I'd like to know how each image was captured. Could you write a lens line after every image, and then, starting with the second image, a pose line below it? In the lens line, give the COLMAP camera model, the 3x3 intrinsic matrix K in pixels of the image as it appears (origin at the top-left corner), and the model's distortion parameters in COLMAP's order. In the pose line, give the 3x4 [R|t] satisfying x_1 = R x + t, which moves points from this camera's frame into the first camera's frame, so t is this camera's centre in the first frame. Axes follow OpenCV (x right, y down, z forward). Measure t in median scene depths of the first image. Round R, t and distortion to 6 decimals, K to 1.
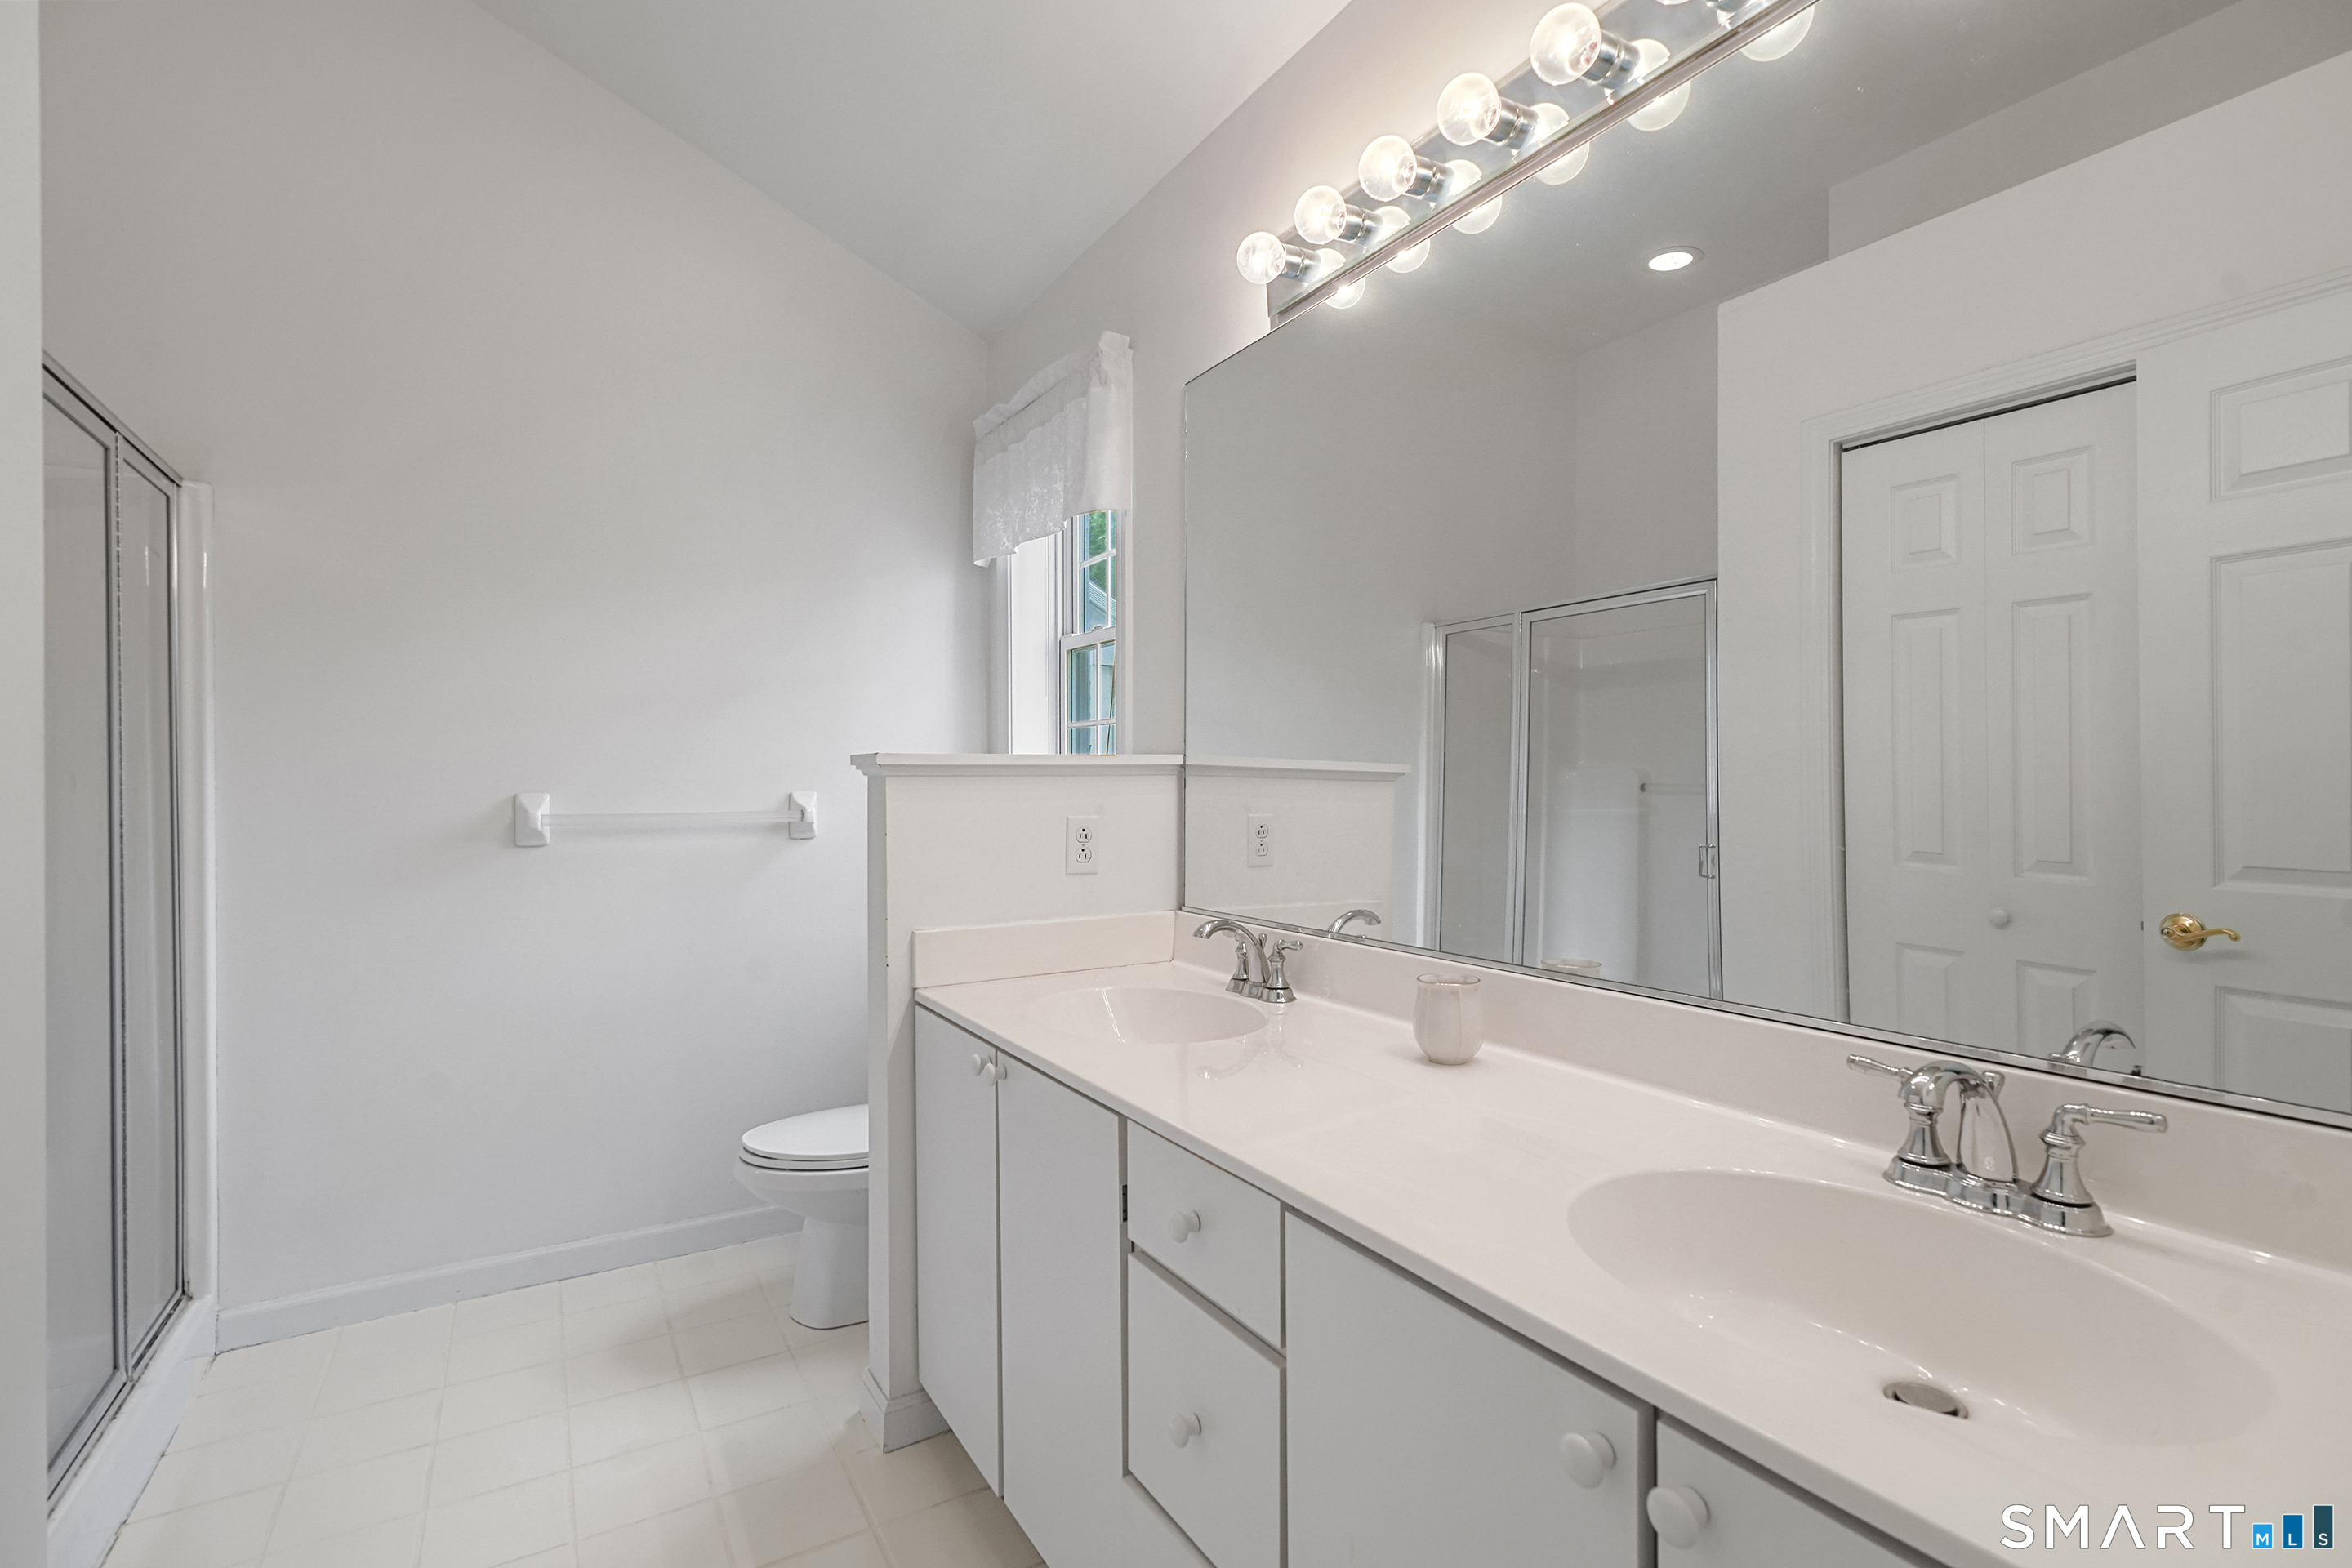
lens RADIAL K [[1075.5, 0, 1178.4], [0, 1075.5, 799.0], [0, 0, 1]] dist [-0.003510, -0.000235]
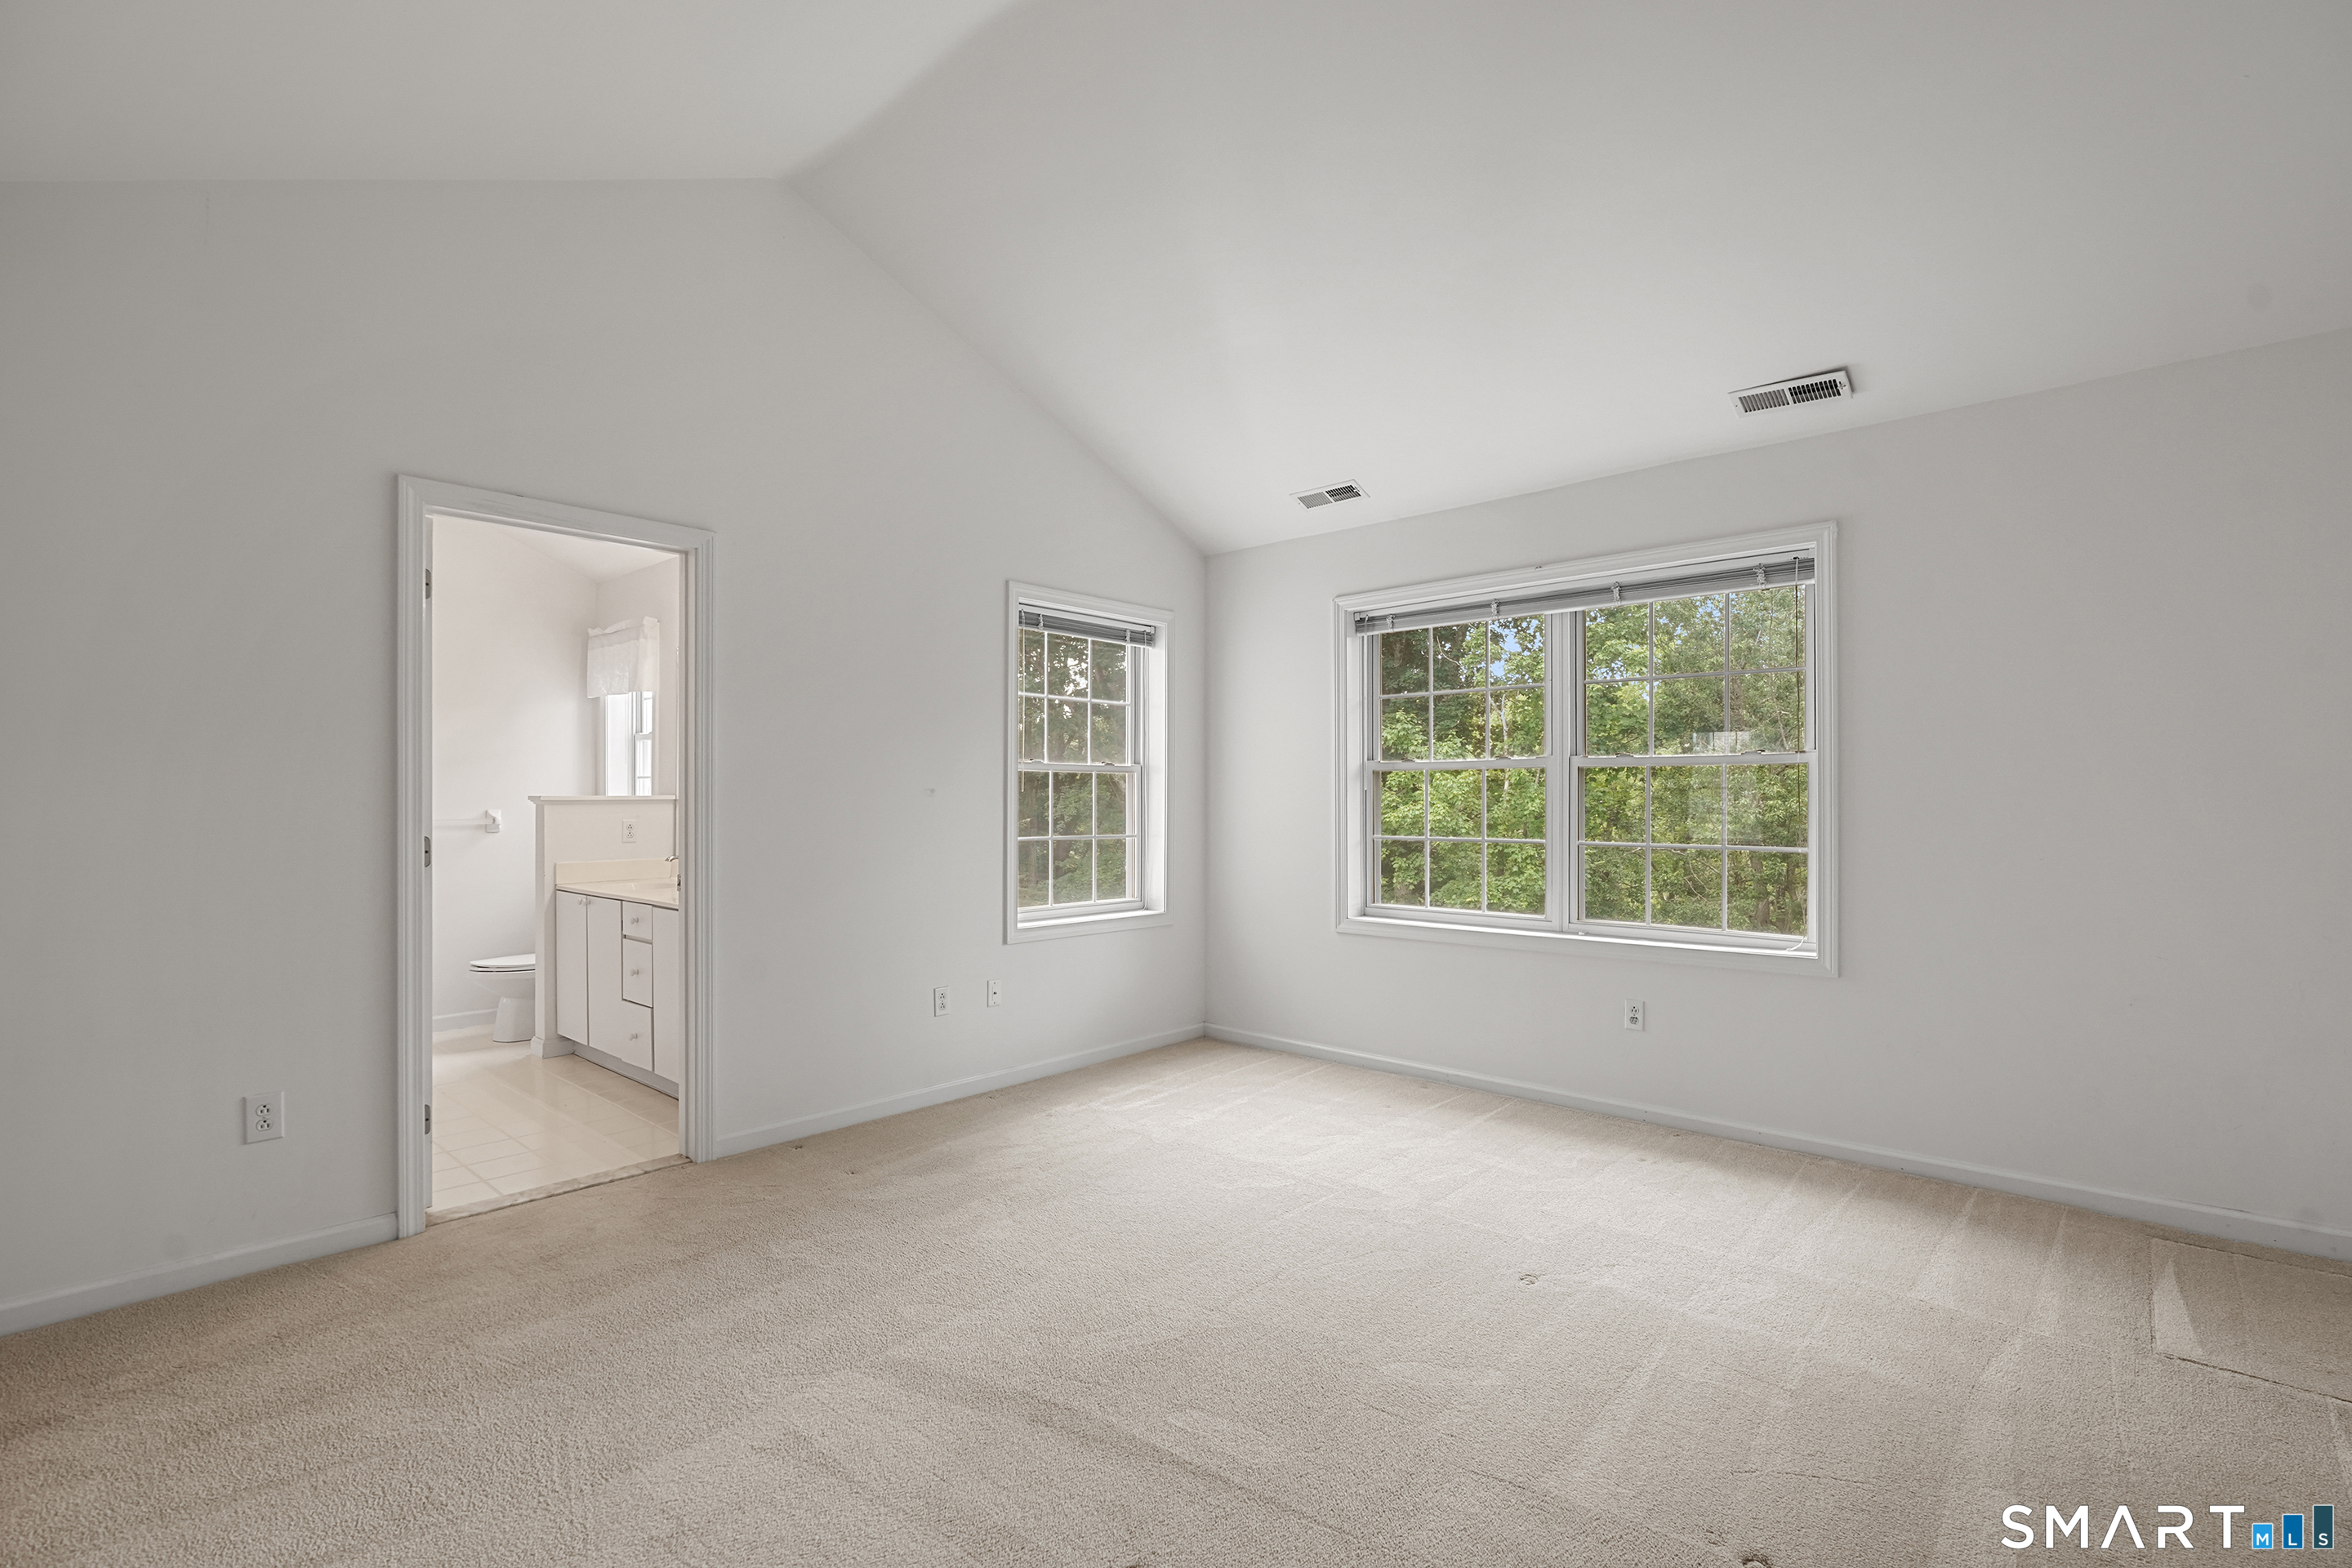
lens RADIAL K [[1092.3, 0, 1173.3], [0, 1092.3, 808.9], [0, 0, 1]] dist [0.000070, -0.000176]
pose [[0.960821, 0.002745, 0.277157, 0.383070], [-0.001533, 0.999988, -0.004590, -0.000098], [-0.277167, 0.003986, 0.960814, -1.639038]]
